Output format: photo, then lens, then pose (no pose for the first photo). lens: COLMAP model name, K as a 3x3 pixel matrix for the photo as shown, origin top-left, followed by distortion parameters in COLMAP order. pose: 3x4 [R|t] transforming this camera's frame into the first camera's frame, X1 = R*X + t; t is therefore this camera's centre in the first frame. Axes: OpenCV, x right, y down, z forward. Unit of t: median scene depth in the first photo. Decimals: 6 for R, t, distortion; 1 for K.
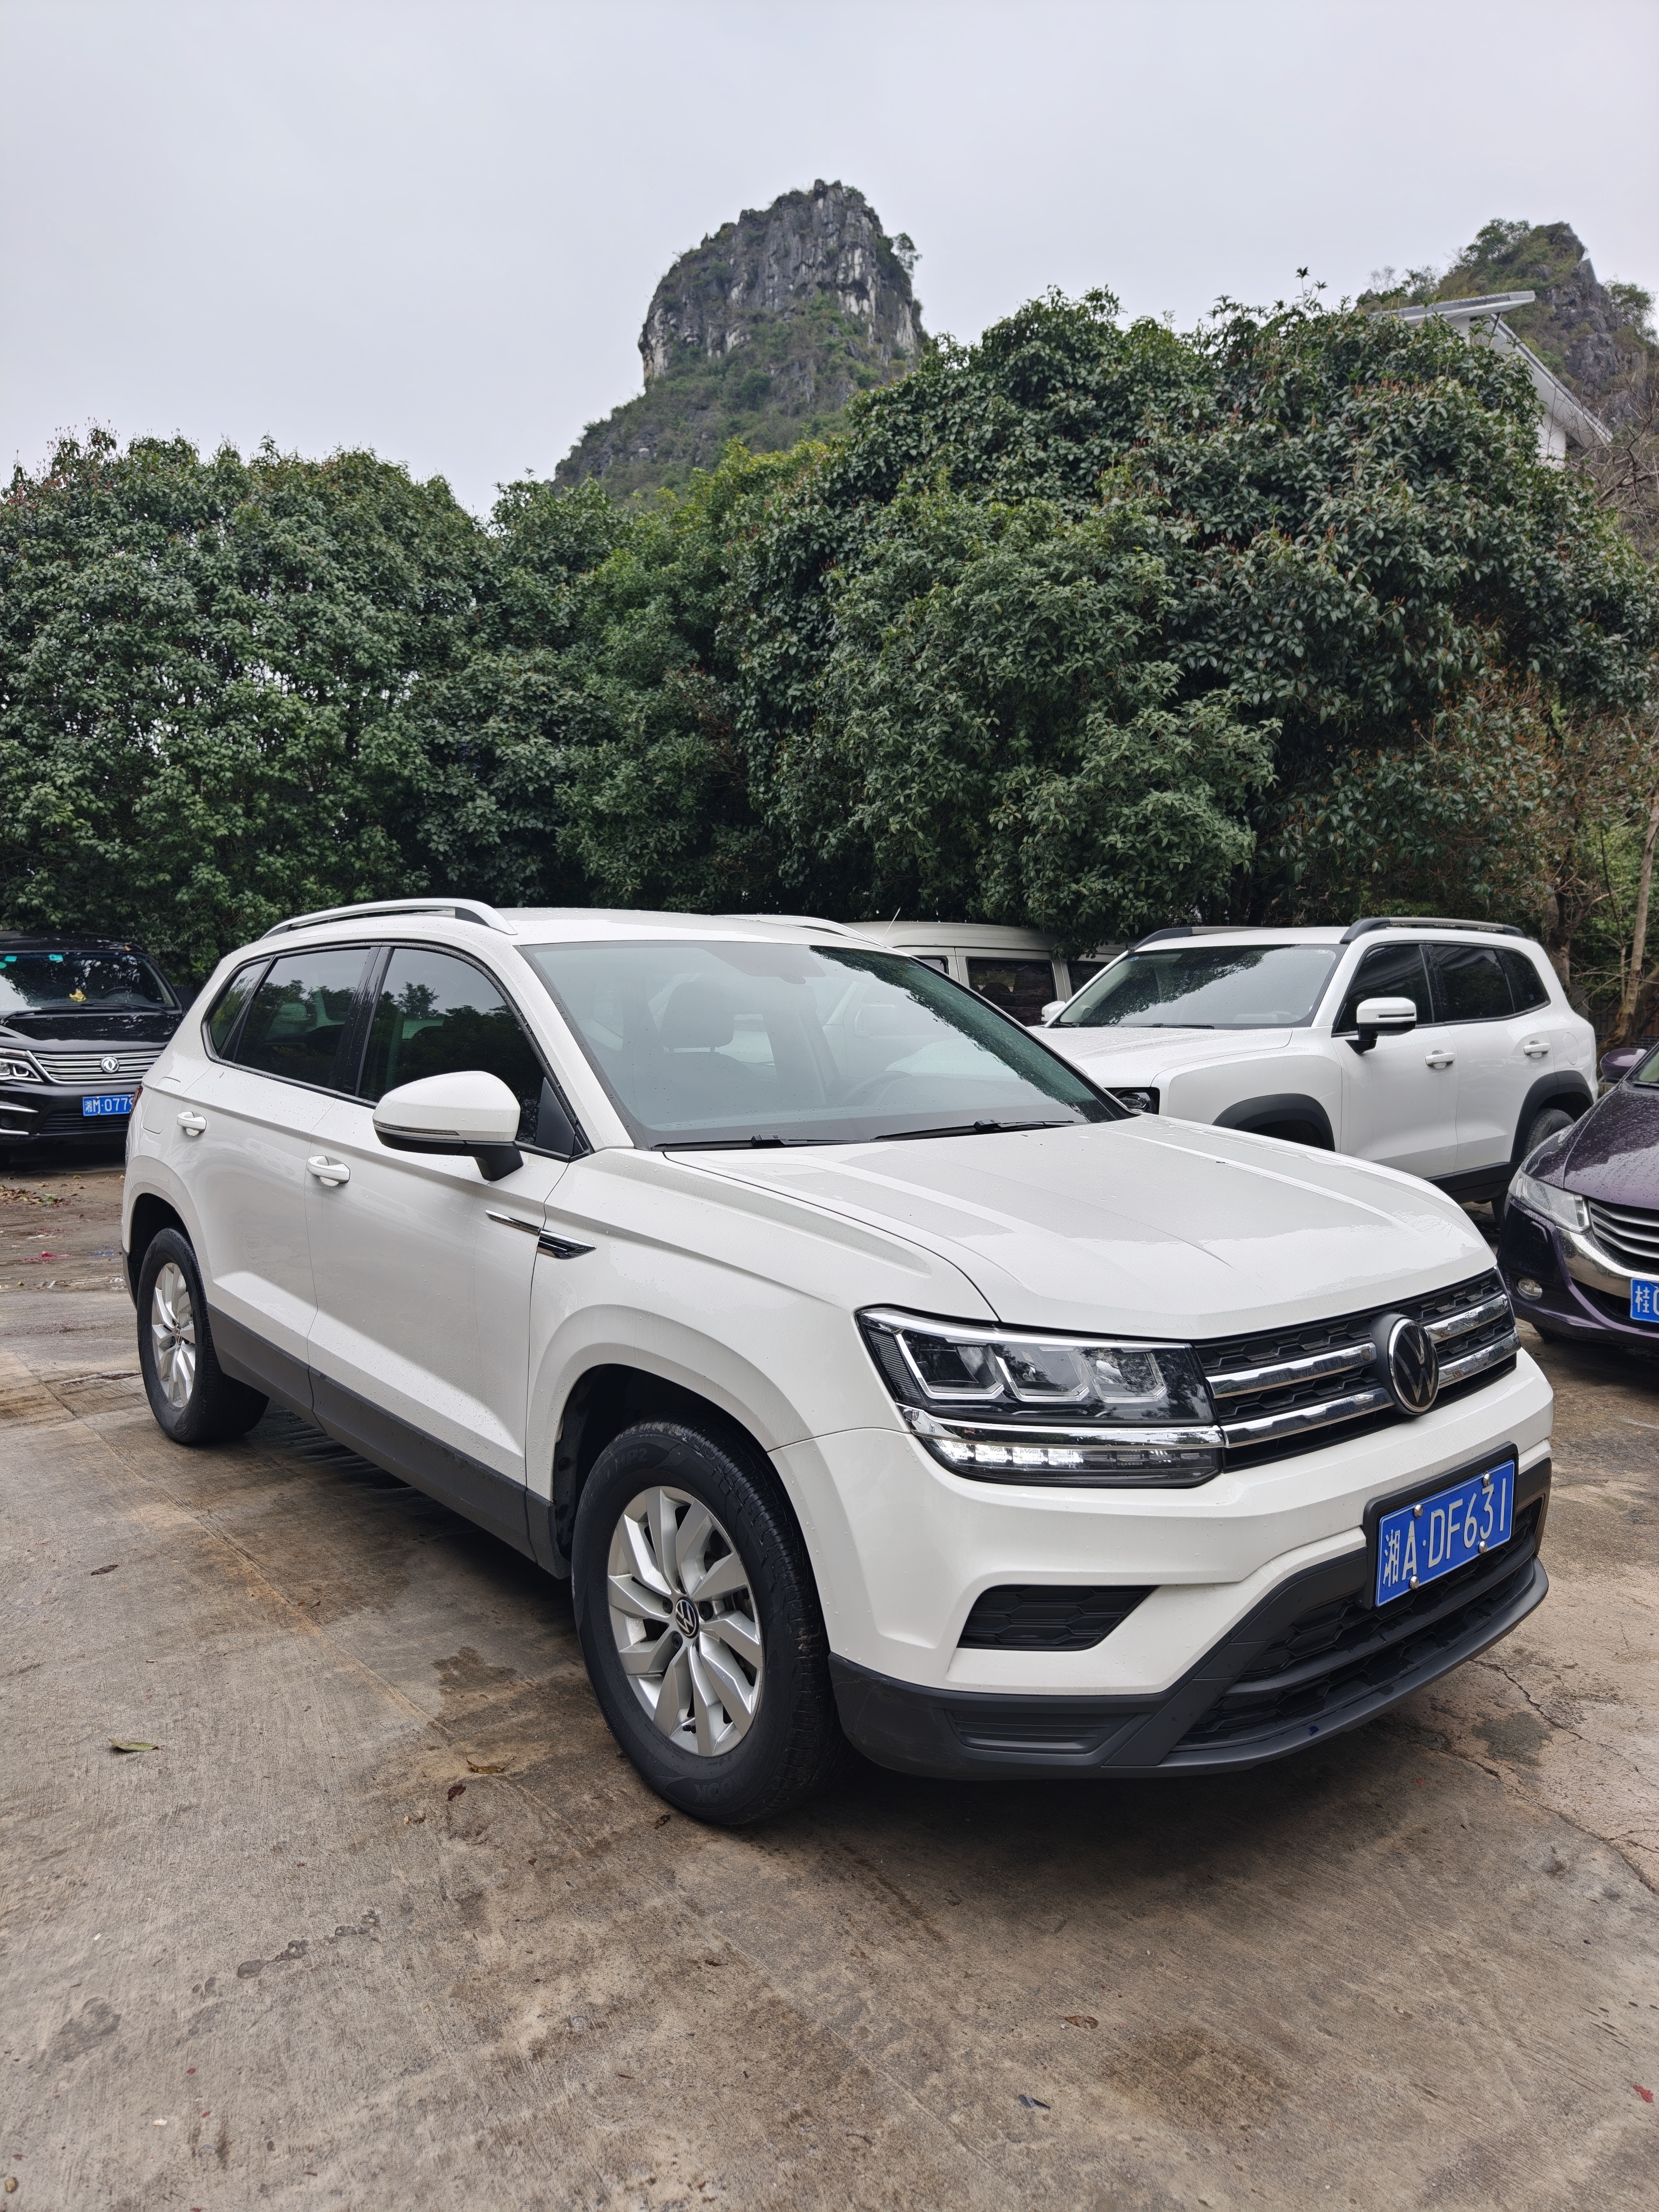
lens RADIAL K [[1471.7, 0, 819.8], [0, 1471.7, 1122.2], [0, 0, 1]] dist [-0.009420, 0.005141]
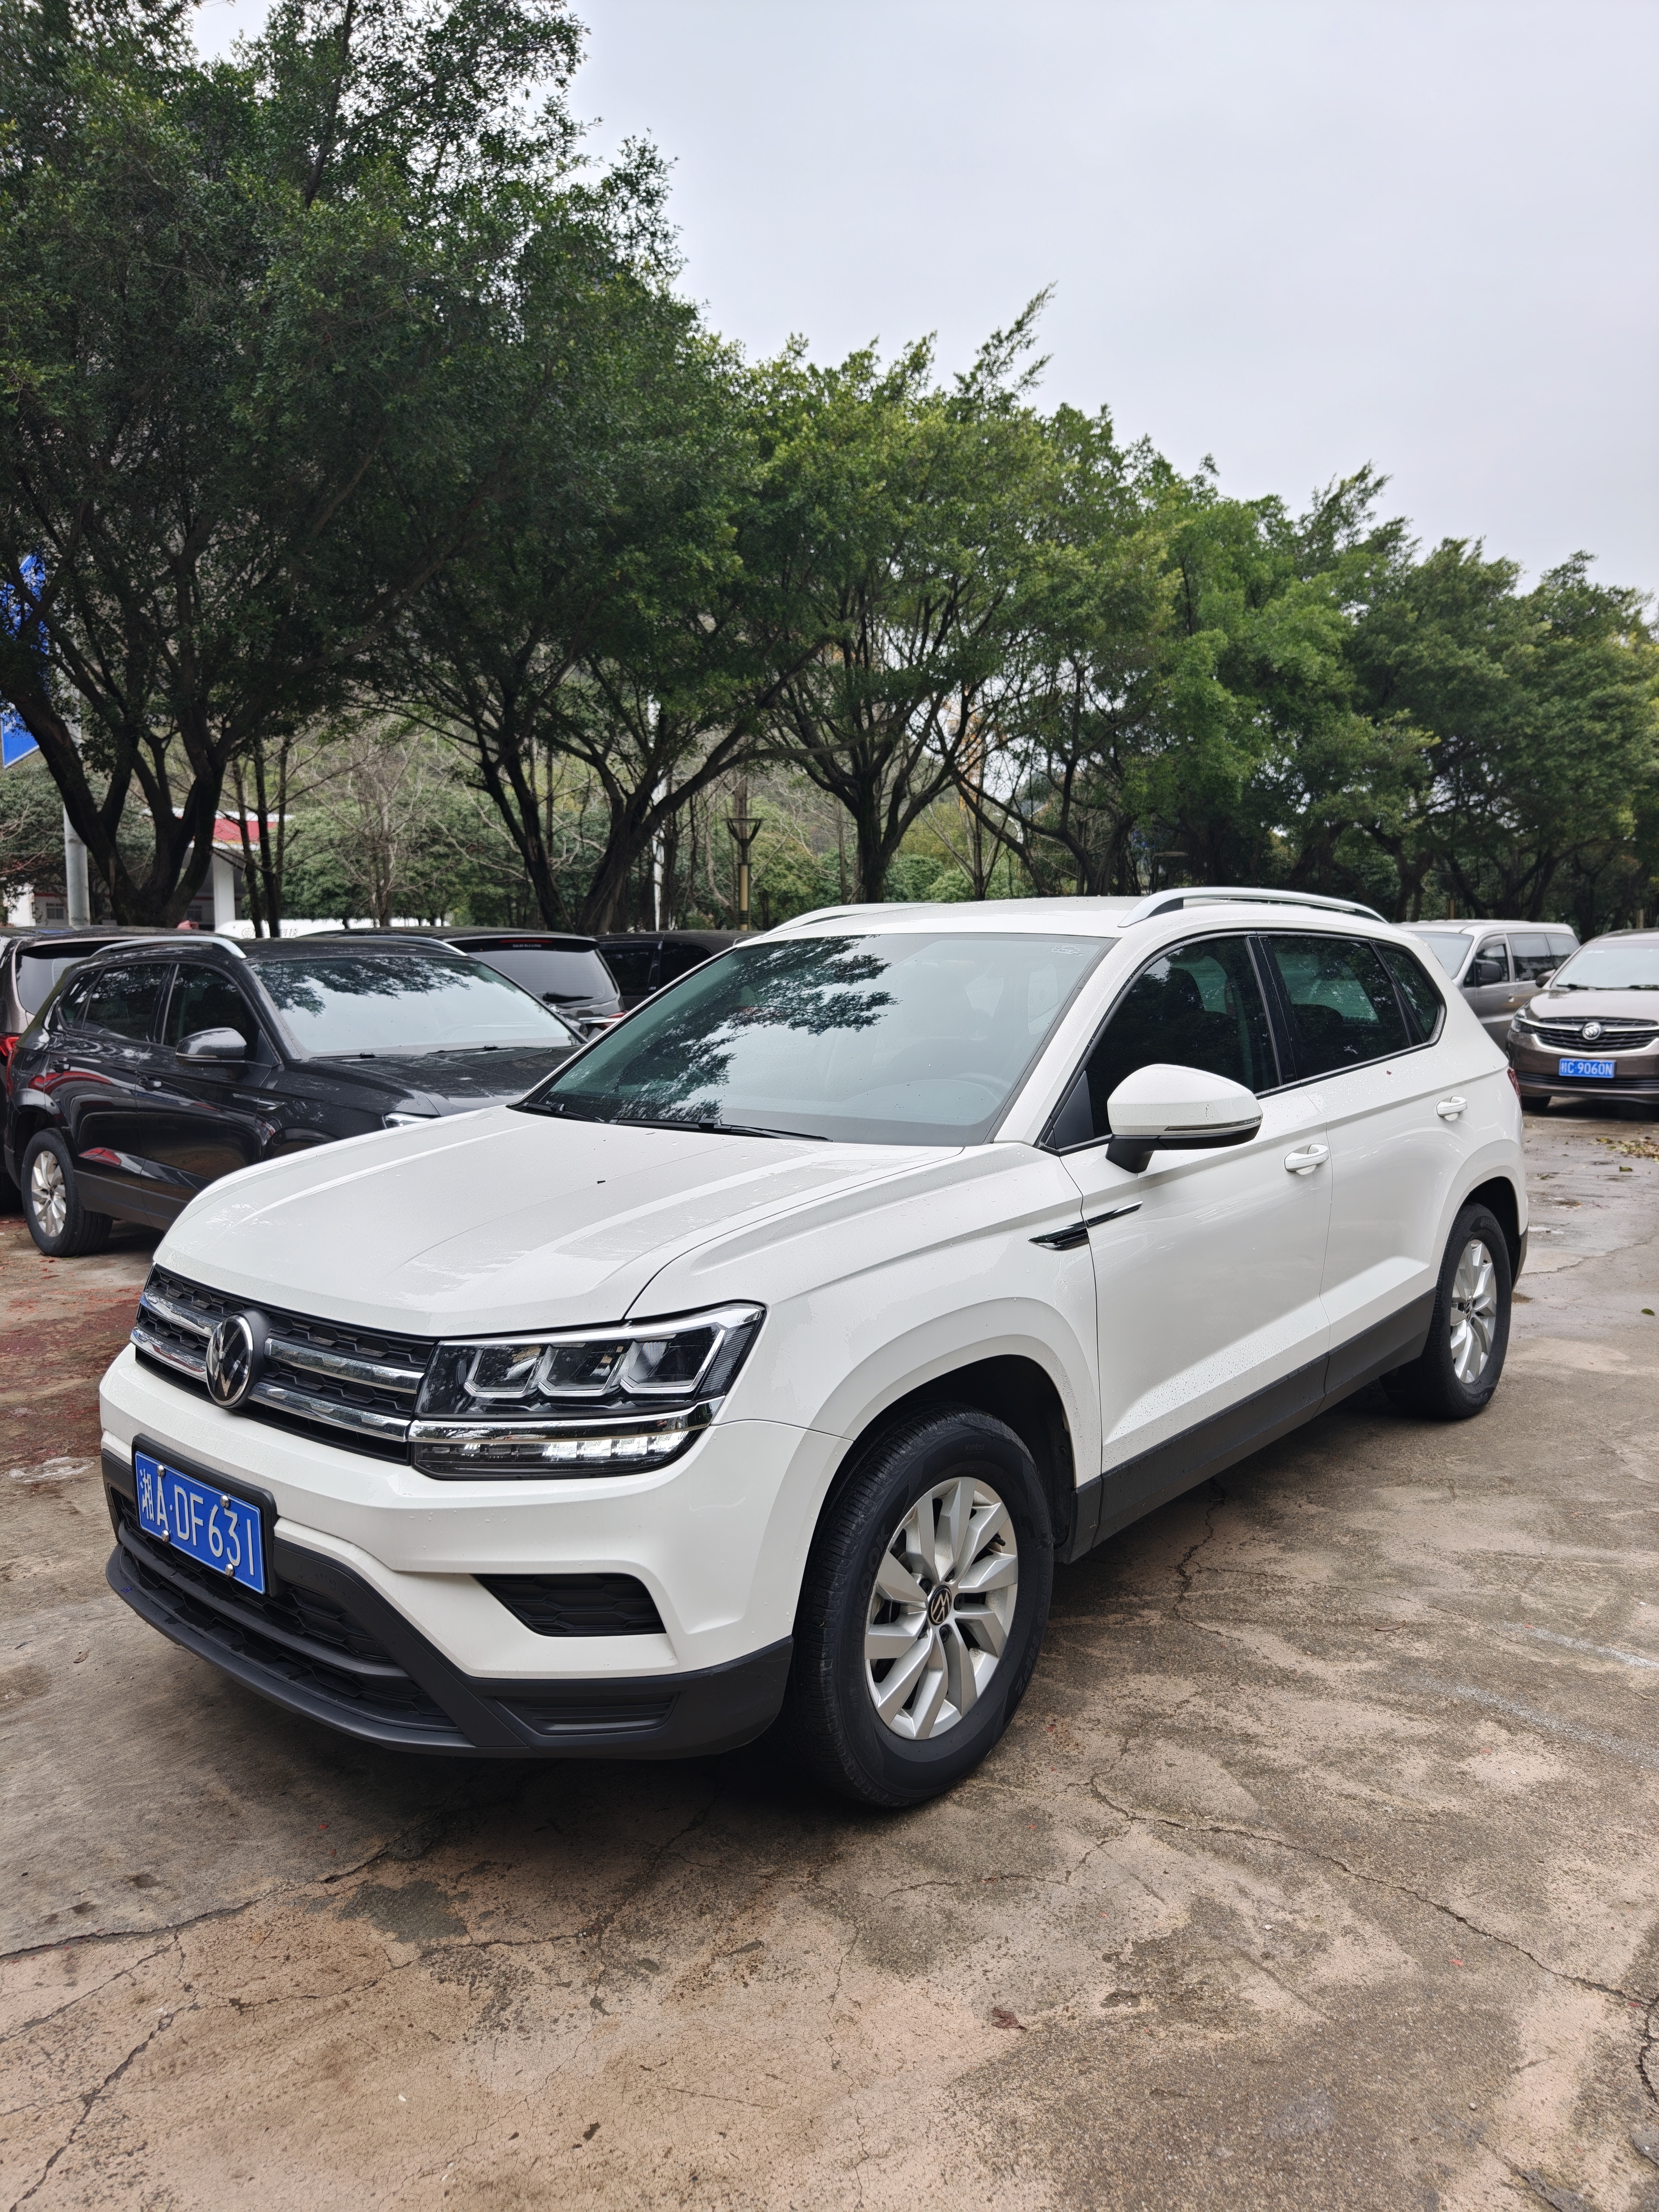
lens RADIAL K [[1471.7, 0, 840.5], [0, 1471.7, 1116.6], [0, 0, 1]] dist [-0.009420, 0.005141]
pose [[0.149921, 0.093767, -0.984242, 0.686615], [-0.074723, 0.993720, 0.083288, -0.056885], [0.985870, 0.061059, 0.155986, 0.585944]]
